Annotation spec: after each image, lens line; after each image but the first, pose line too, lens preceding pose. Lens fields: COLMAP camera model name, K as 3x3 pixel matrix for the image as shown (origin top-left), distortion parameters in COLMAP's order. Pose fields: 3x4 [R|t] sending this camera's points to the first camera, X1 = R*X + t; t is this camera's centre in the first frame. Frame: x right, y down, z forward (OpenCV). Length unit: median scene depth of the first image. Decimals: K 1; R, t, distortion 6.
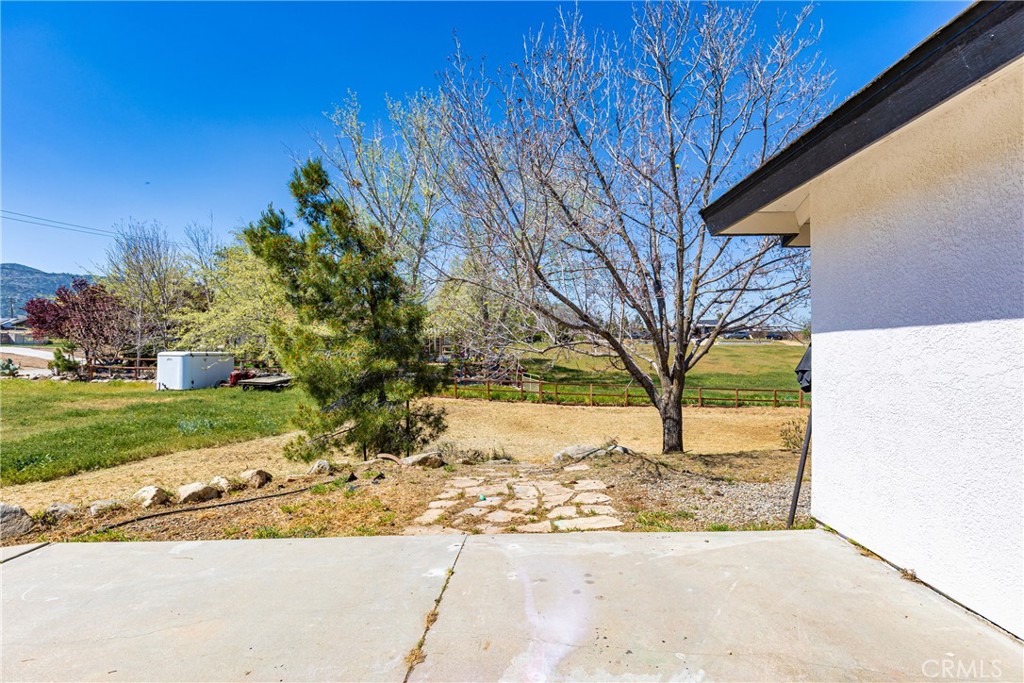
lens RADIAL K [[513.6, 0, 513.6], [0, 513.6, 345.4], [0, 0, 1]] dist [-0.001998, 0.000892]
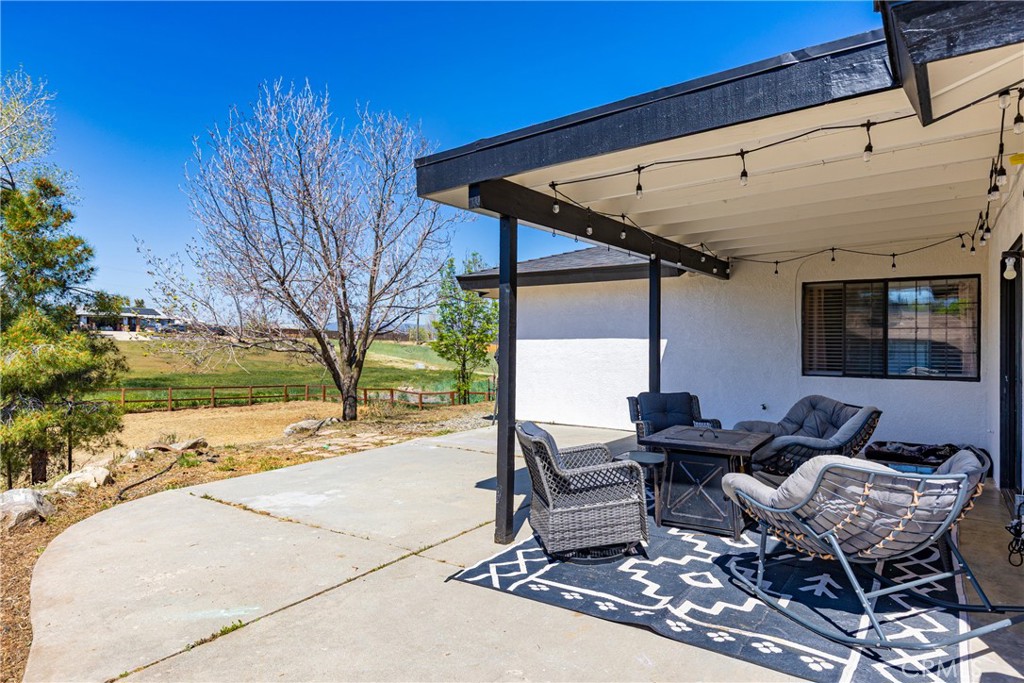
lens RADIAL K [[604.4, 0, 512.0], [0, 604.4, 341.5], [0, 0, 1]] dist [-0.000256, -0.000123]
pose [[0.561993, 0.014324, 0.827018, -0.580354], [-0.011334, 0.999890, -0.009617, 0.002409], [-0.827064, -0.003969, 0.562093, -0.209621]]
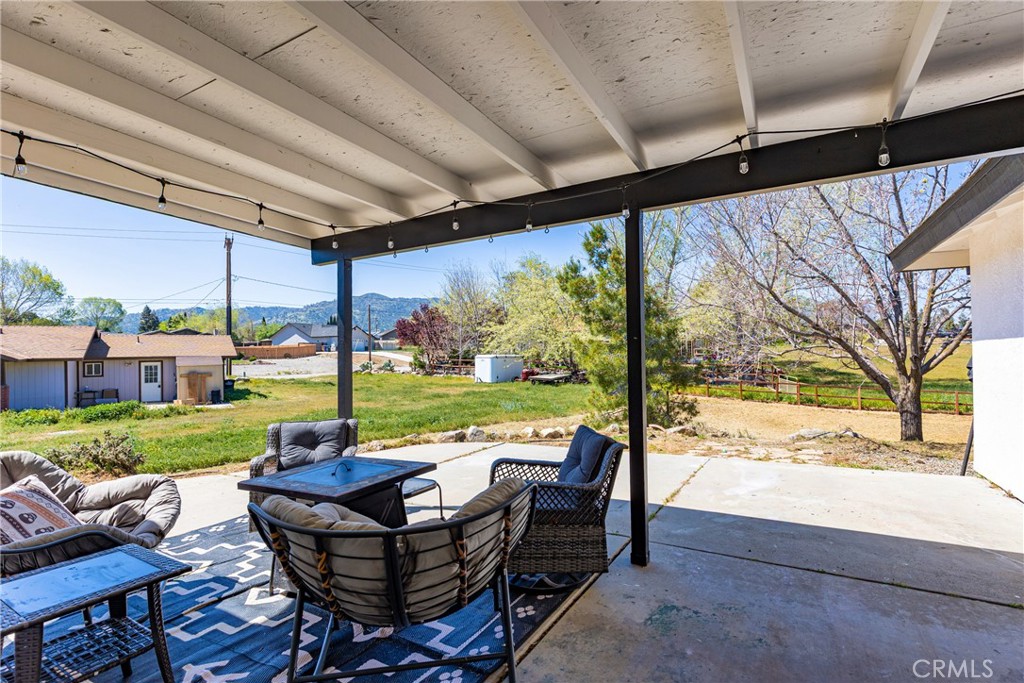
lens RADIAL K [[488.7, 0, 502.7], [0, 488.7, 339.5], [0, 0, 1]] dist [0.003540, 0.000256]
pose [[0.872741, -0.018398, -0.487836, 0.037519], [0.009981, 0.999753, -0.019848, -0.004858], [0.488081, 0.012453, 0.872709, -0.279135]]
